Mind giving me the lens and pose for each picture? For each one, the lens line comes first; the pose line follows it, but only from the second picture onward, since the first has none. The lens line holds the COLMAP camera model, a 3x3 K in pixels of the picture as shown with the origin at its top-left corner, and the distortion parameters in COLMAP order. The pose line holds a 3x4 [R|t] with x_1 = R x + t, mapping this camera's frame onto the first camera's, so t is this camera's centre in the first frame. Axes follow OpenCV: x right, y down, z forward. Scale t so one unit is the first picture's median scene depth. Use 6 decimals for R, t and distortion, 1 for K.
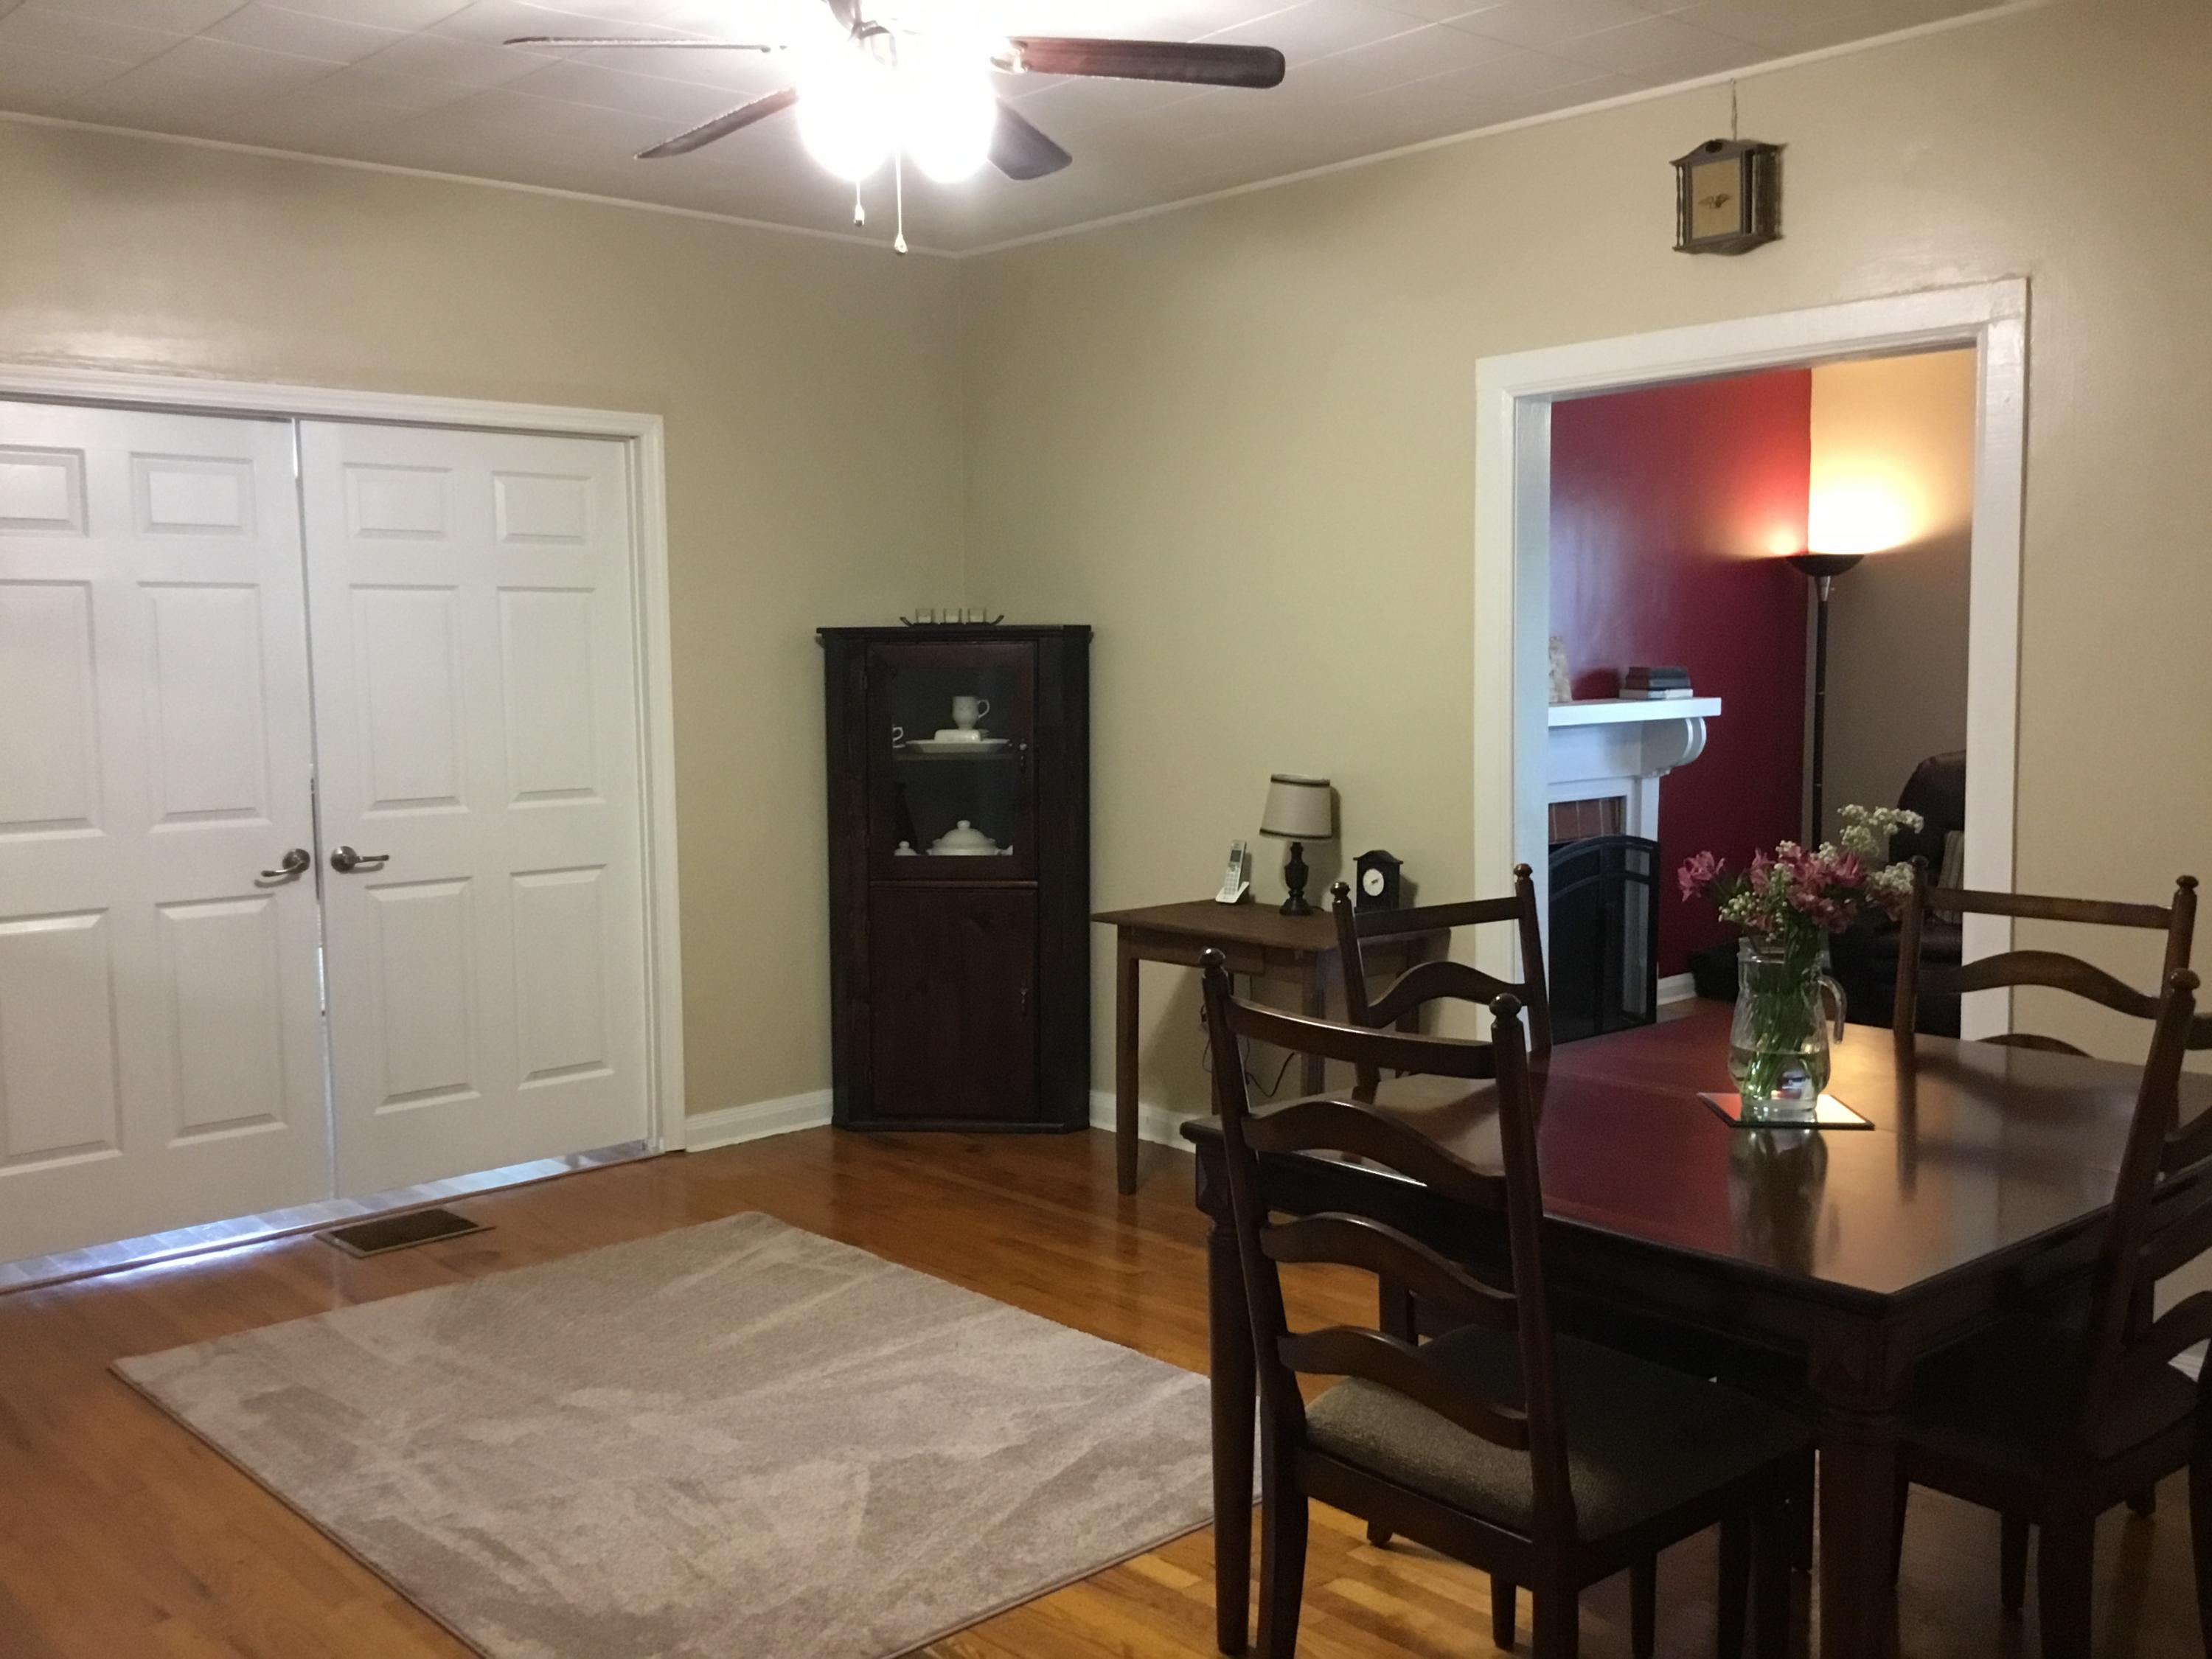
lens RADIAL K [[1974.9, 0, 1106.5], [0, 1974.9, 816.6], [0, 0, 1]] dist [0.118029, -0.233424]
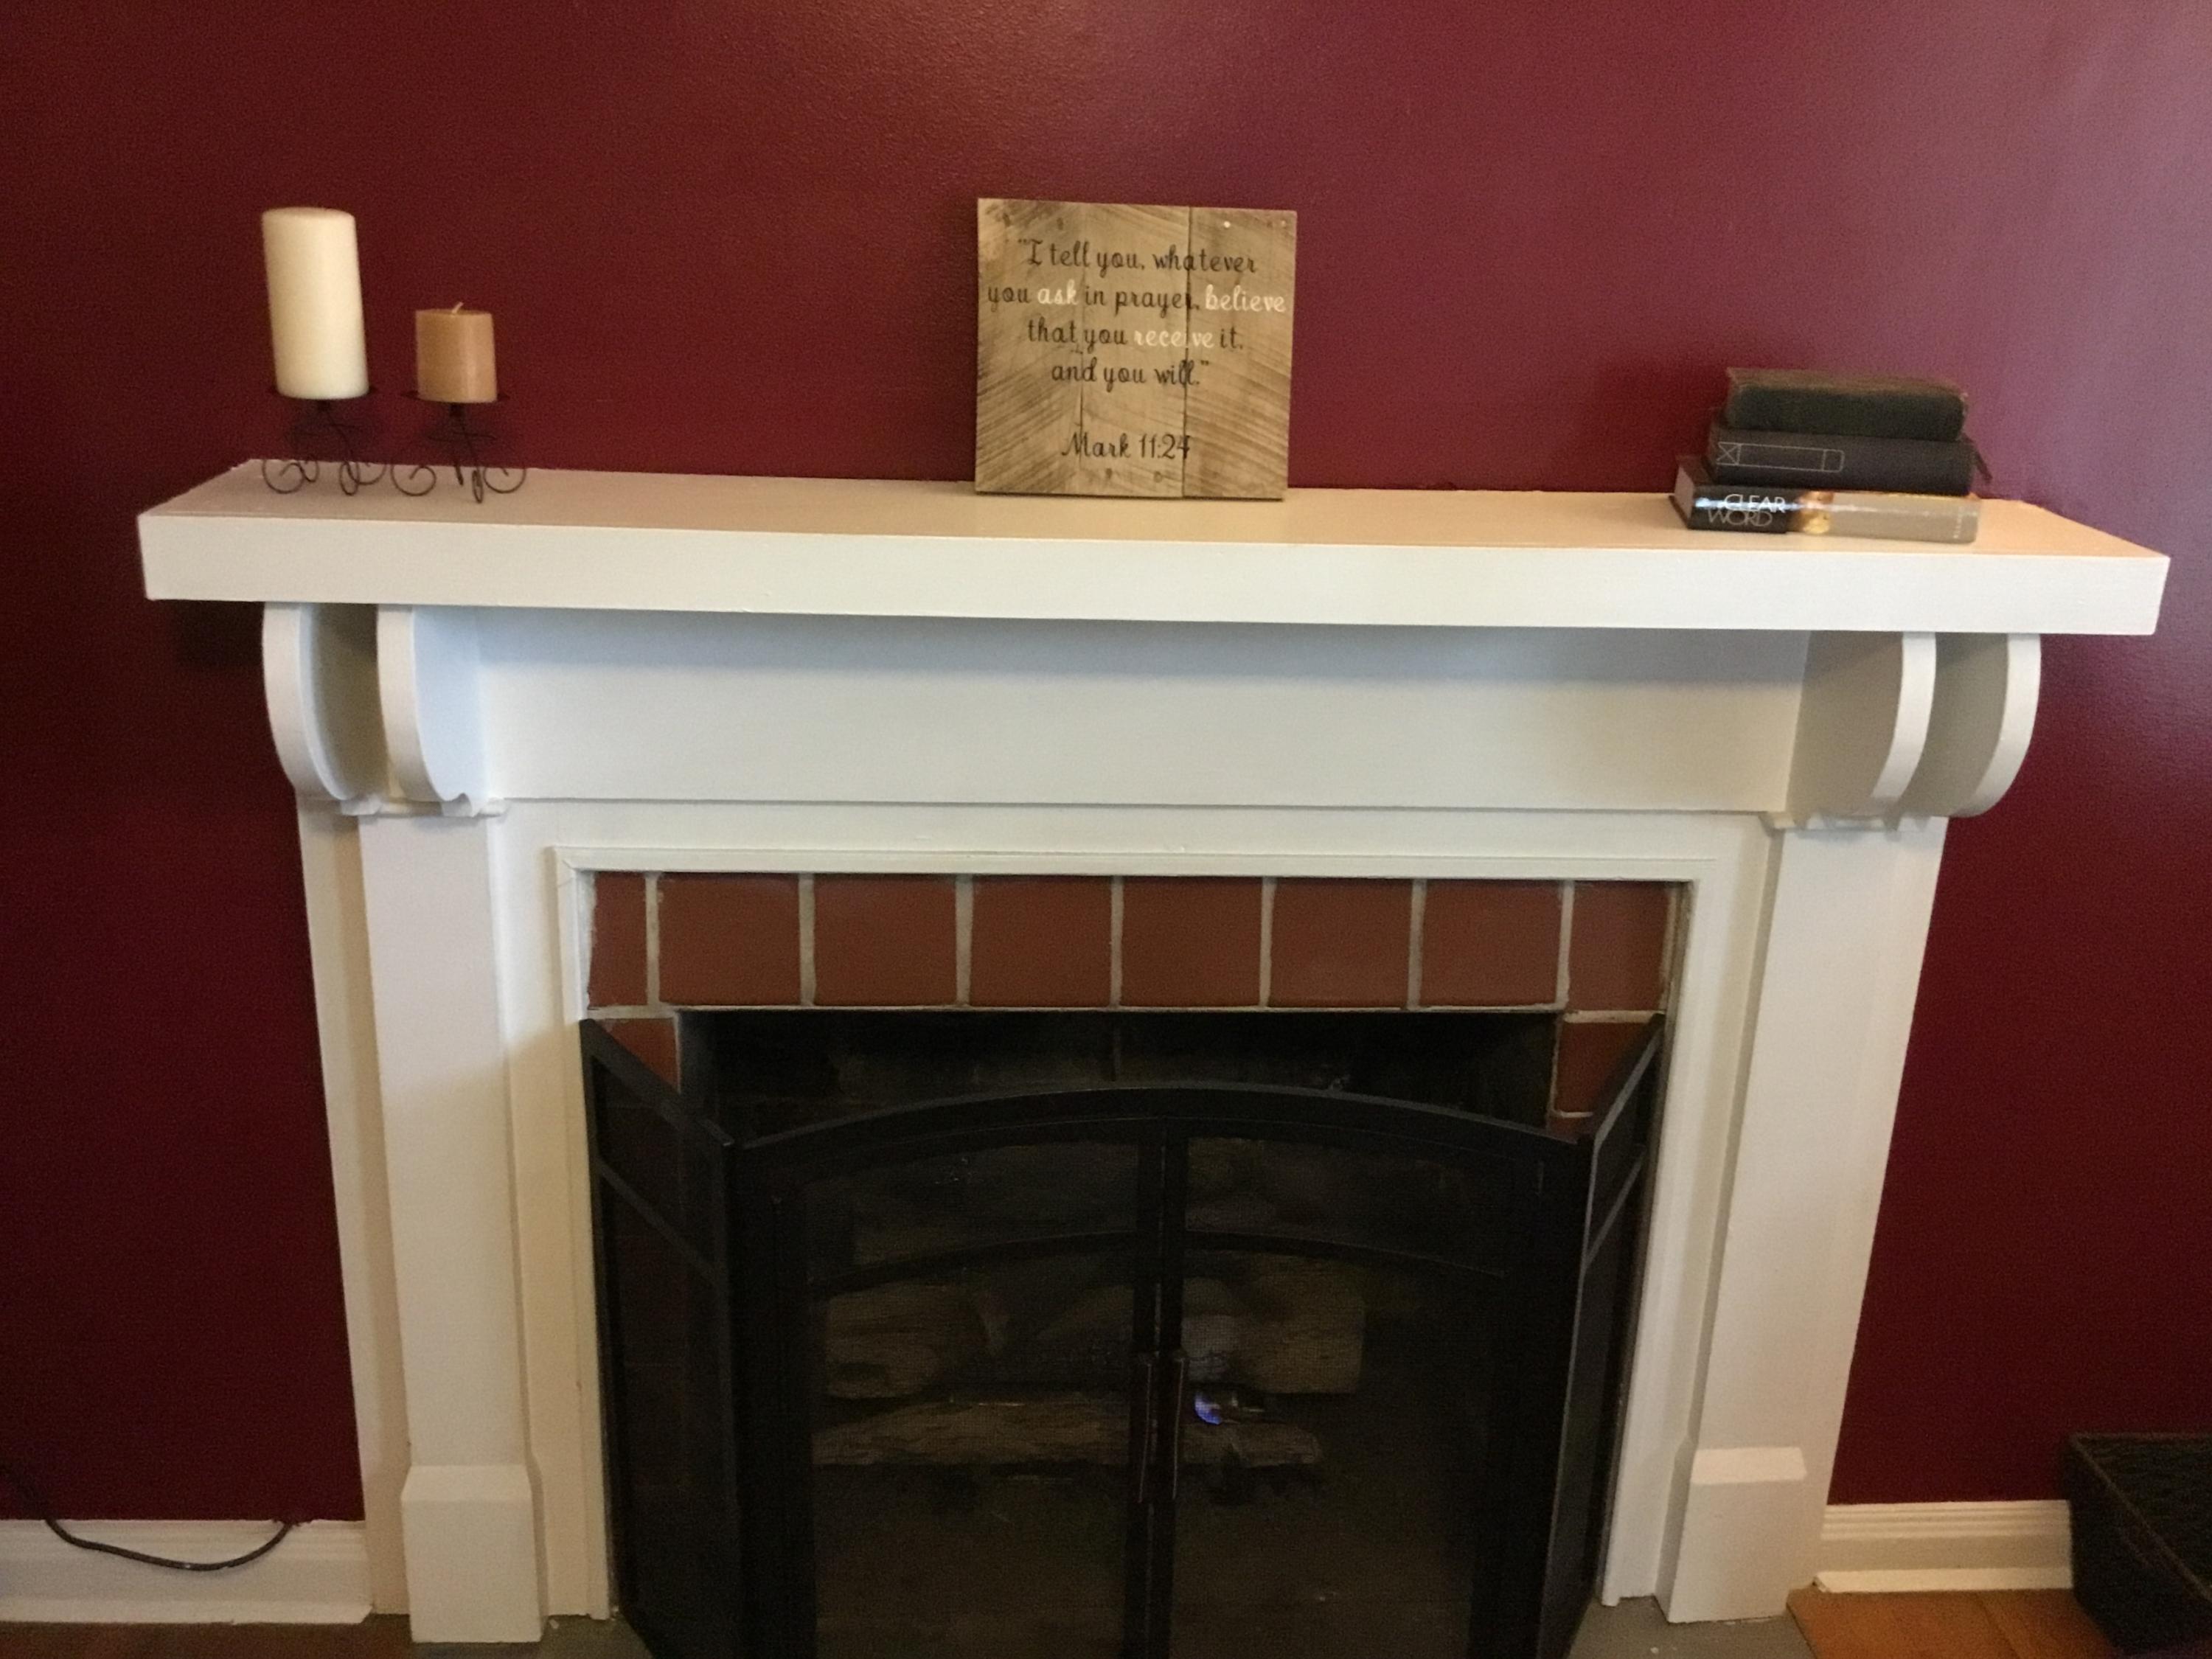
lens RADIAL K [[1974.9, 0, 1106.5], [0, 1974.9, 816.6], [0, 0, 1]] dist [0.118029, -0.233424]
pose [[0.778179, 0.229352, -0.584666, 0.352574], [-0.097885, 0.963850, 0.247815, -0.075126], [0.620367, -0.135614, 0.772498, 0.763255]]
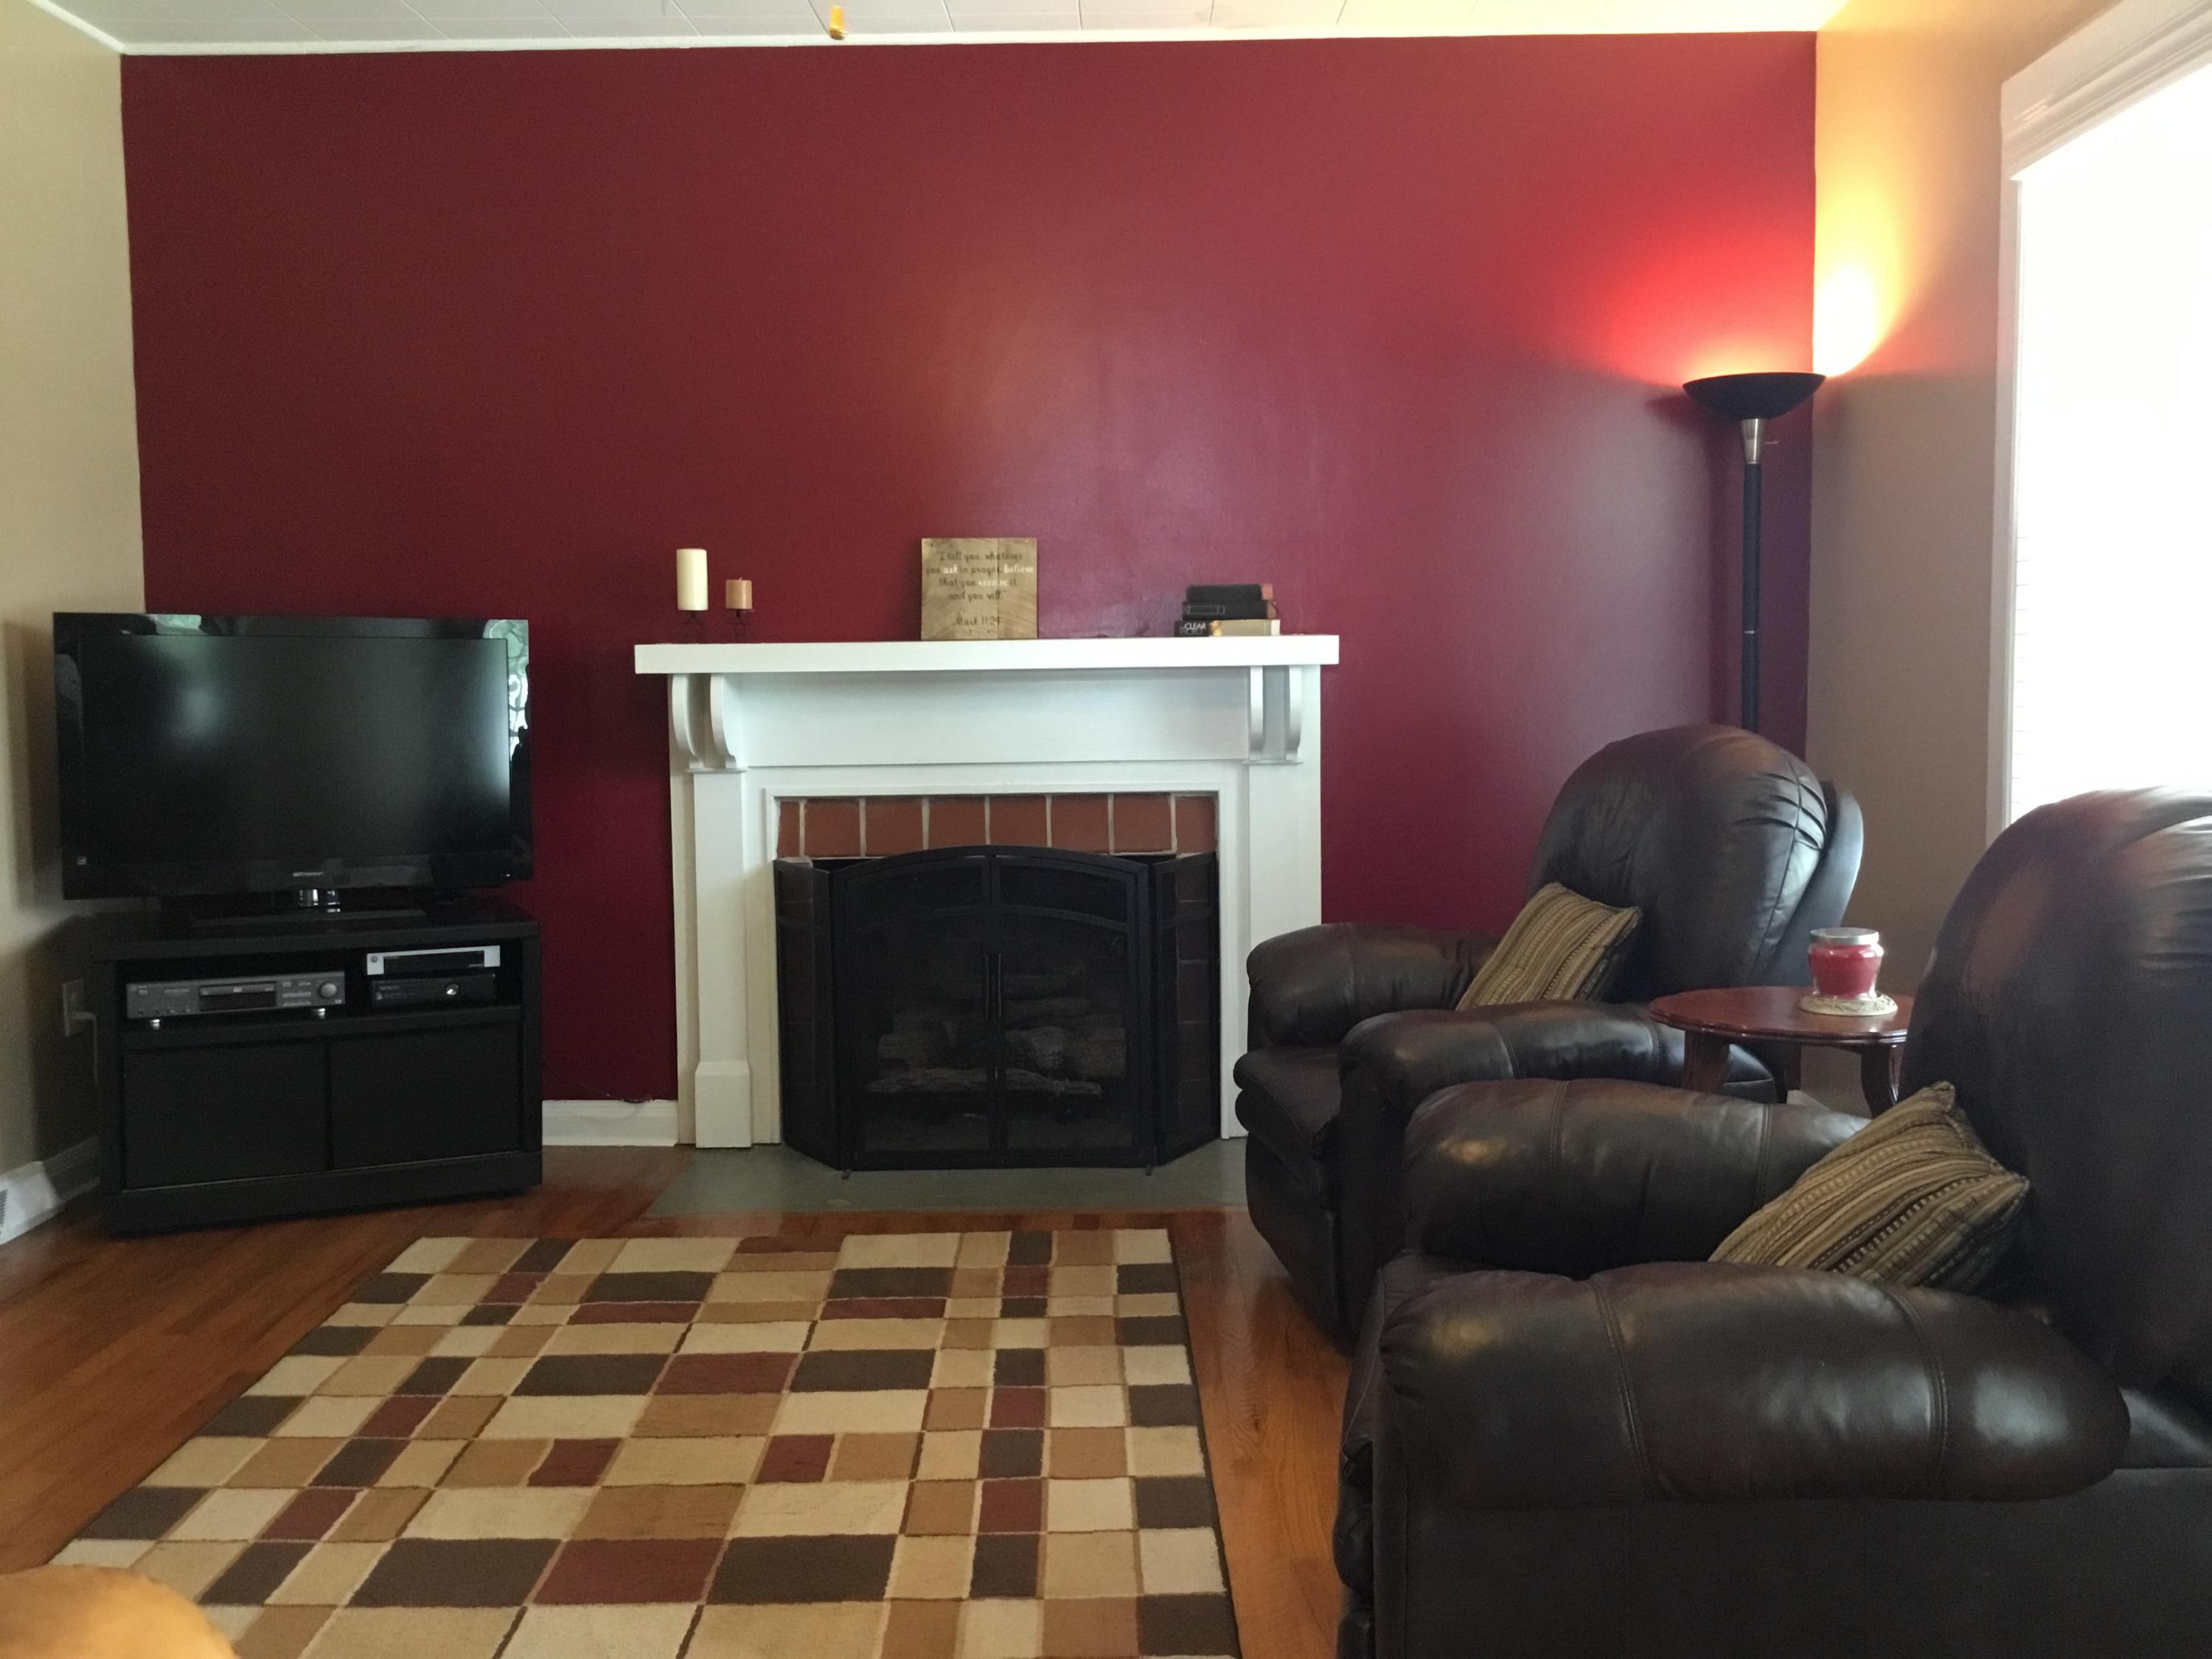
lens RADIAL K [[1974.9, 0, 1106.5], [0, 1974.9, 816.6], [0, 0, 1]] dist [0.118029, -0.233424]
pose [[0.731580, 0.048926, -0.679997, 0.665293], [-0.056727, 0.998331, 0.010801, -0.007704], [0.679391, 0.030672, 0.733135, 0.522090]]
